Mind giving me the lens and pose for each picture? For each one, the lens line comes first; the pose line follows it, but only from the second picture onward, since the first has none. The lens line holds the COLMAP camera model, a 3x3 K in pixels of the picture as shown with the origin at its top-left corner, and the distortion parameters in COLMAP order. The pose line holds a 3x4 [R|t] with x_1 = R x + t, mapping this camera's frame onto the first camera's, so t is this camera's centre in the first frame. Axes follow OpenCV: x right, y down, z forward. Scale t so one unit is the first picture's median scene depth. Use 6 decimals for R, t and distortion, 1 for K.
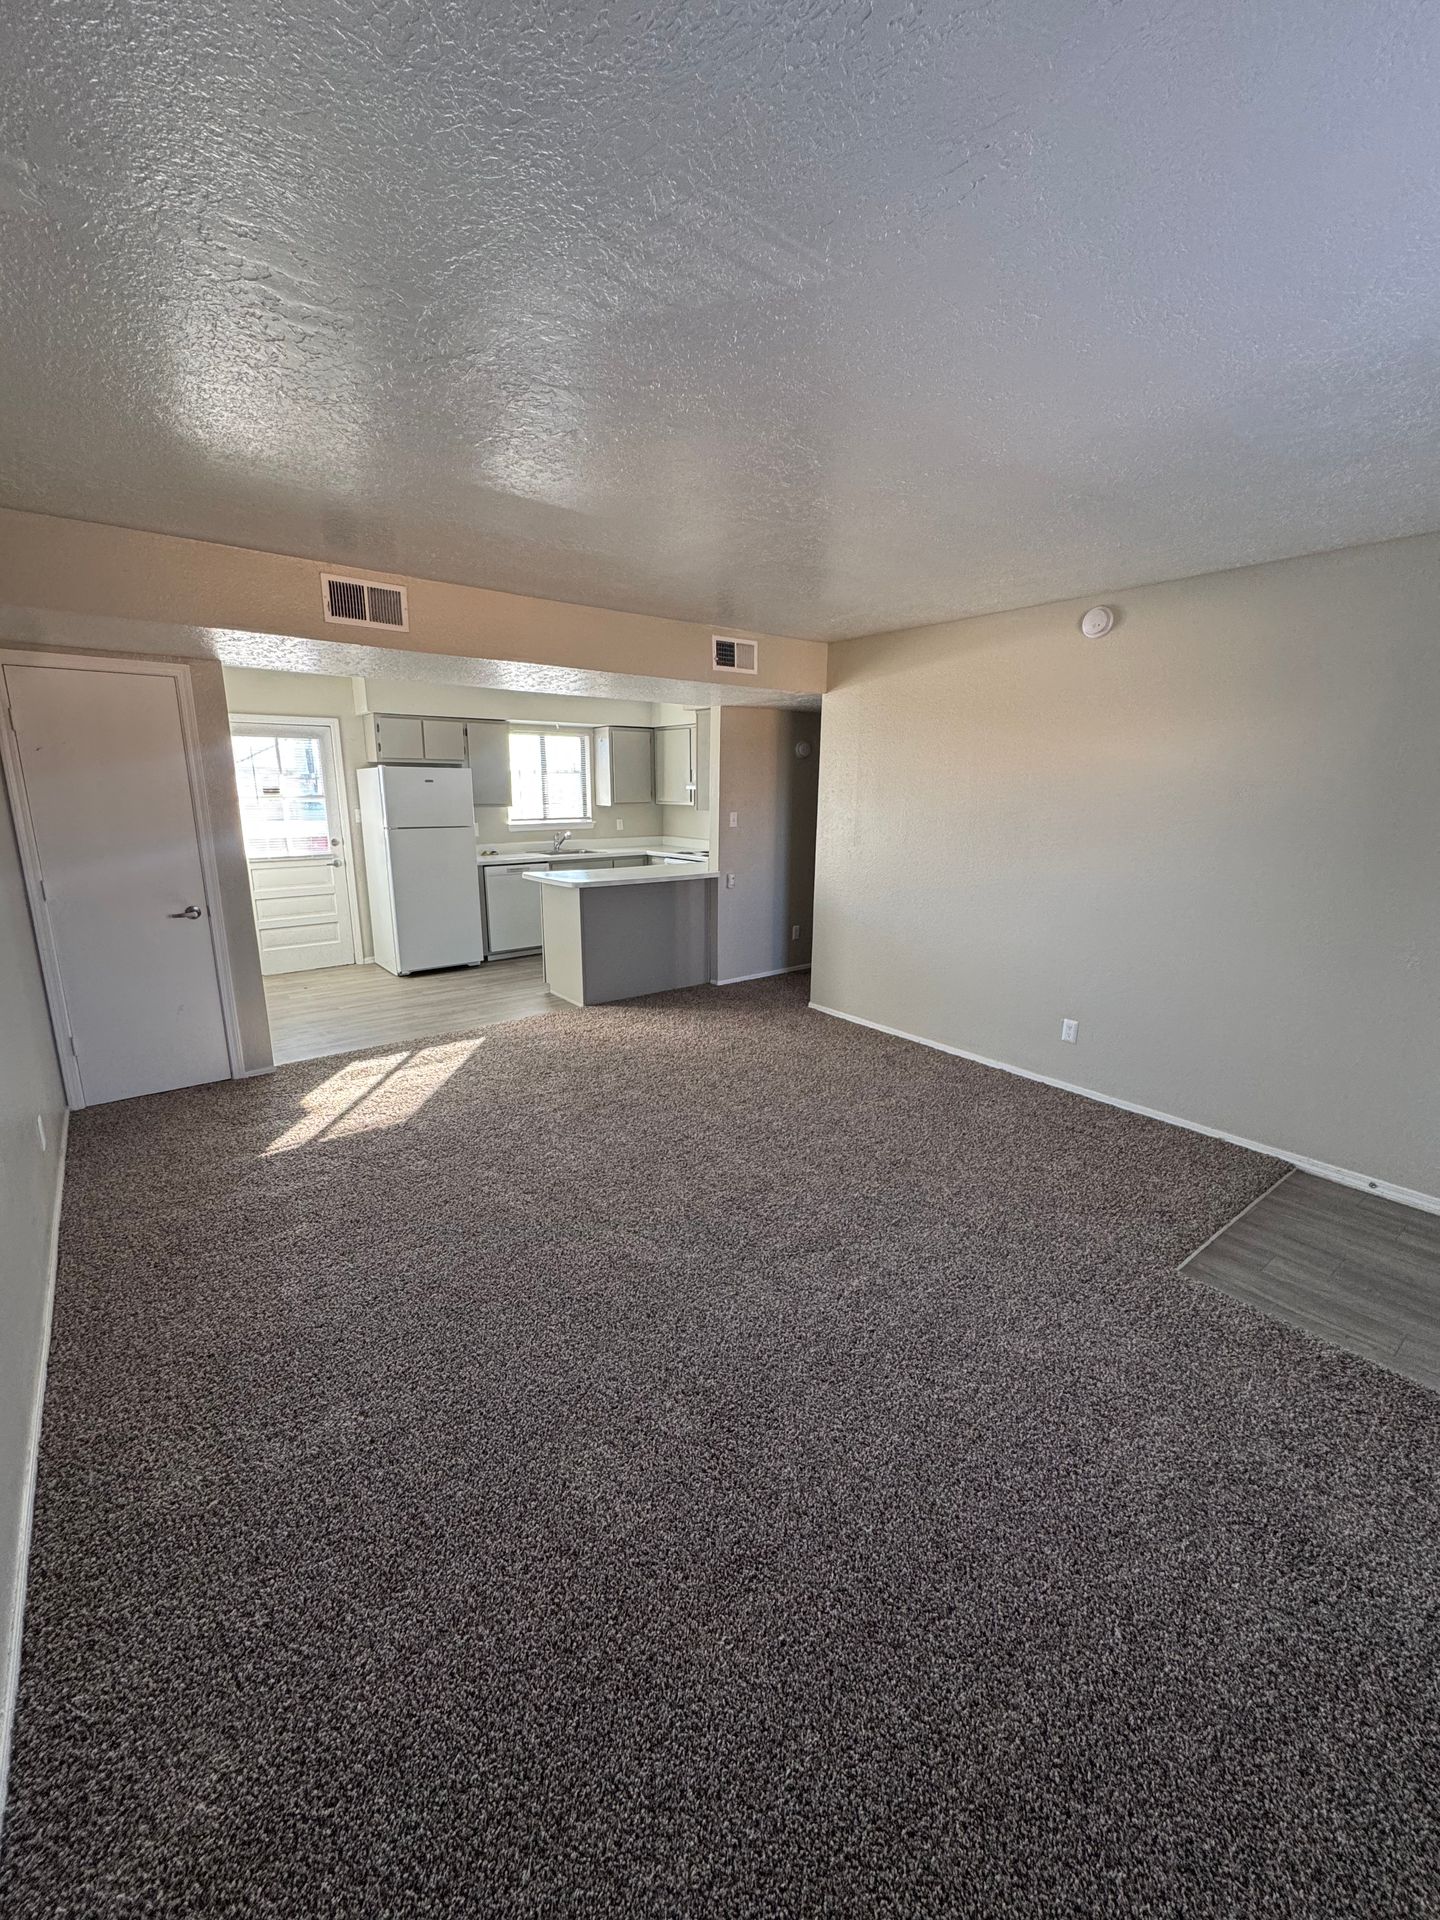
lens RADIAL K [[769.1, 0, 709.2], [0, 769.1, 968.4], [0, 0, 1]] dist [-0.000781, 0.000327]
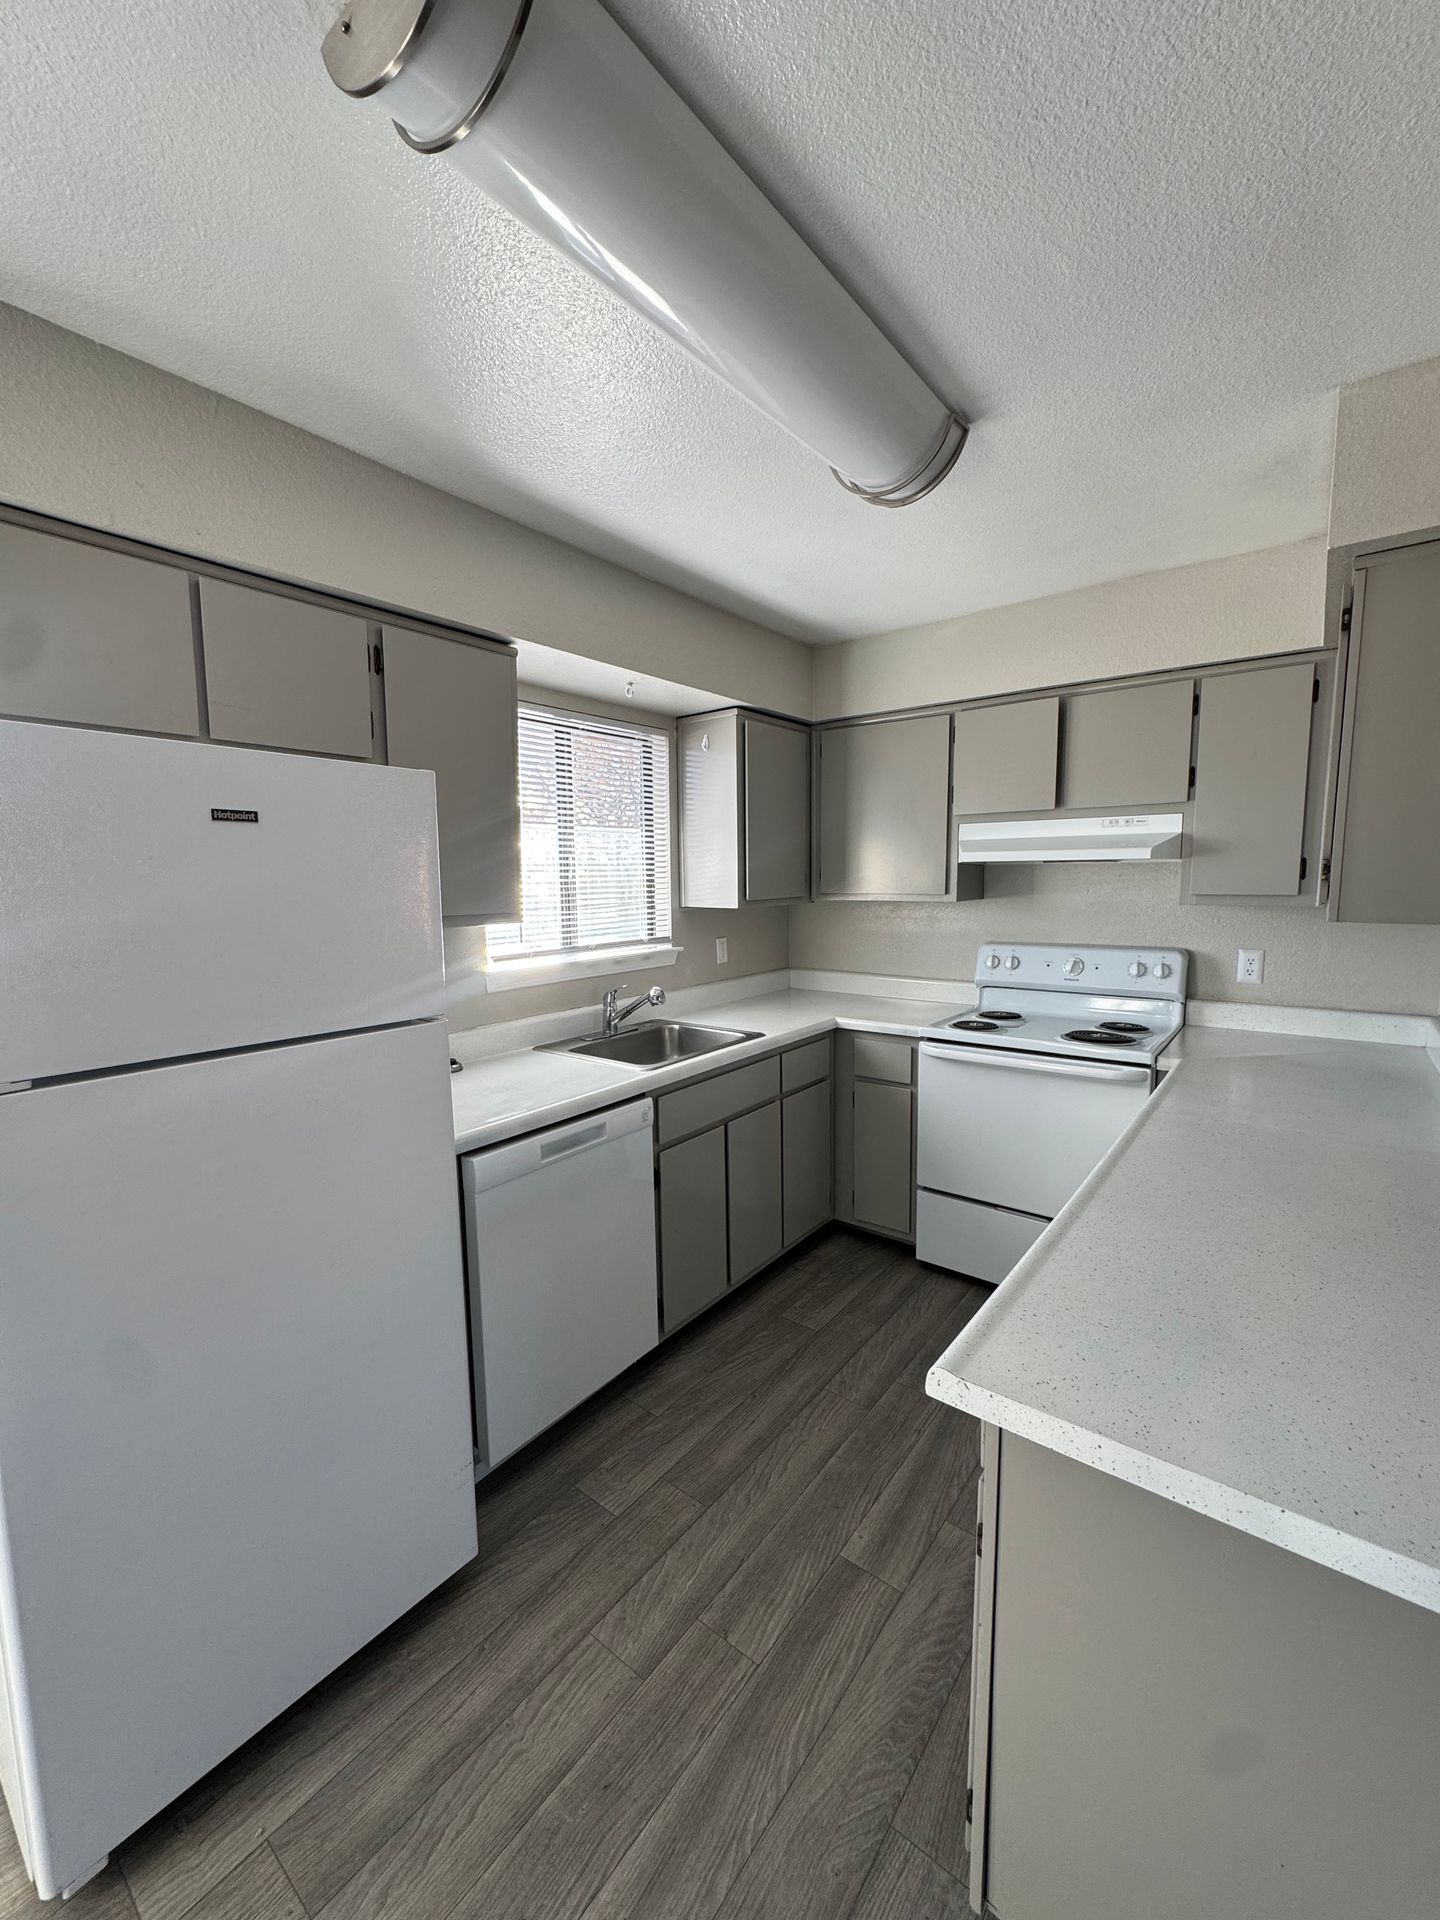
lens RADIAL K [[769.1, 0, 714.9], [0, 769.1, 963.0], [0, 0, 1]] dist [-0.000781, 0.000327]
pose [[0.970173, -0.043967, 0.238392, -0.232194], [0.072933, 0.990791, -0.114082, -0.139372], [-0.231180, 0.128066, 0.964445, 0.622804]]
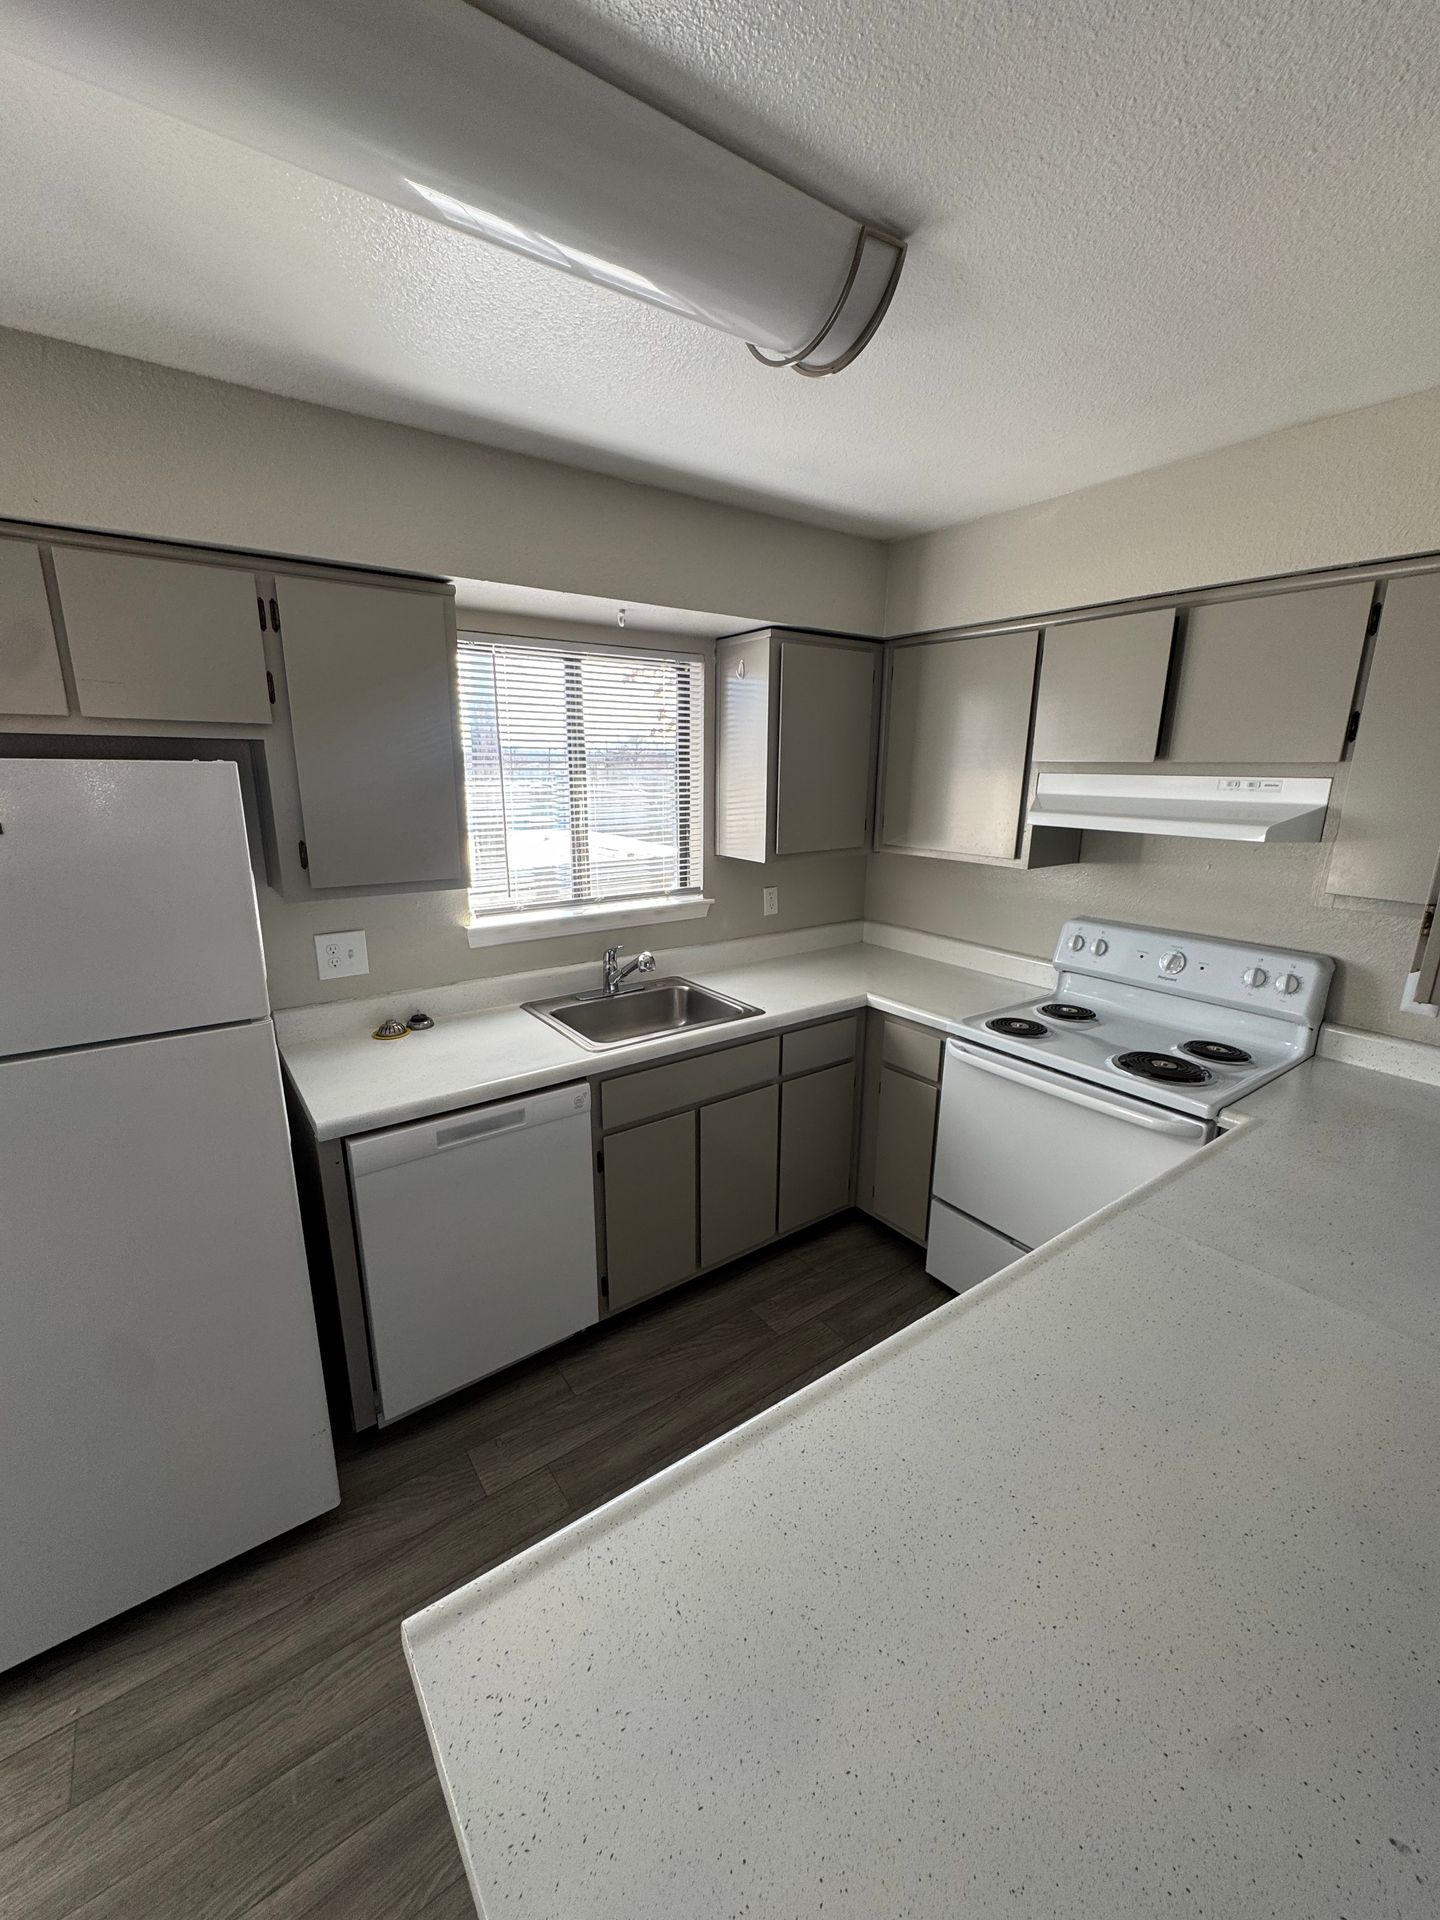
lens RADIAL K [[769.1, 0, 712.2], [0, 769.1, 963.1], [0, 0, 1]] dist [-0.000781, 0.000327]
pose [[0.999362, 0.012127, -0.033580, -0.138691], [-0.011629, 0.999820, 0.014999, -0.170121], [0.033756, -0.014599, 0.999323, 0.643359]]
